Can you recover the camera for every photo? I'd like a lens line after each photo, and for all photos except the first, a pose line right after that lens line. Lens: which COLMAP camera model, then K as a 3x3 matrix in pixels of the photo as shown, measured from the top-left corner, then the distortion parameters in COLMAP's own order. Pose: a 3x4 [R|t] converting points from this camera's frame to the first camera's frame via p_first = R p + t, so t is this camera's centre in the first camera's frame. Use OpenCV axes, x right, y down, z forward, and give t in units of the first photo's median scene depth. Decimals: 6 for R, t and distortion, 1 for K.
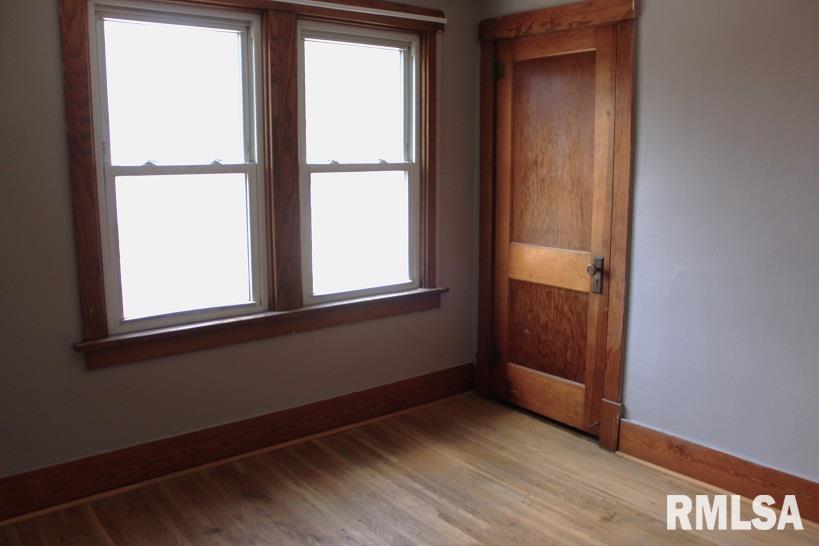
lens RADIAL K [[696.8, 0, 409.5], [0, 696.8, 273.0], [0, 0, 1]] dist [-0.160488, 0.144033]
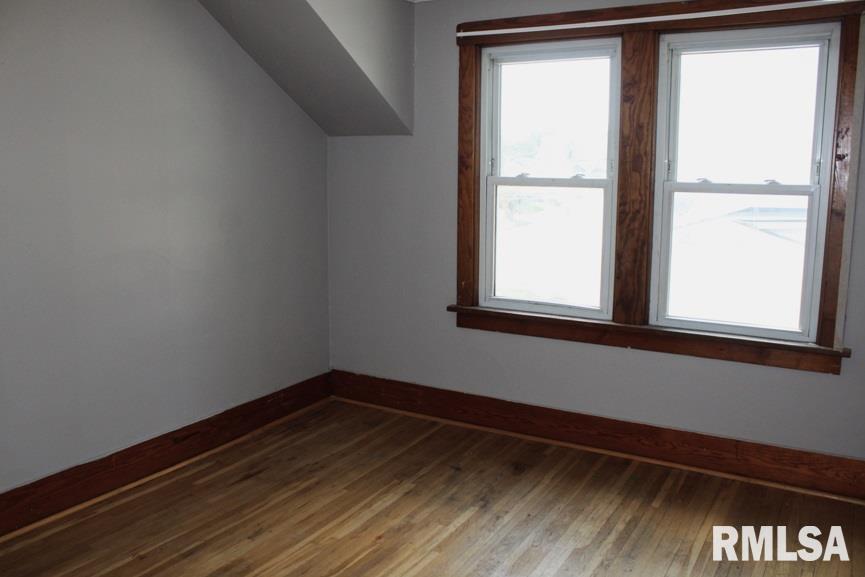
lens RADIAL K [[718.7, 0, 432.5], [0, 718.7, 288.5], [0, 0, 1]] dist [-0.157204, 0.142242]
pose [[0.365171, 0.156473, -0.917696, 0.728316], [-0.167399, 0.980742, 0.100612, -0.059685], [0.915766, 0.116881, 0.384332, 0.356540]]
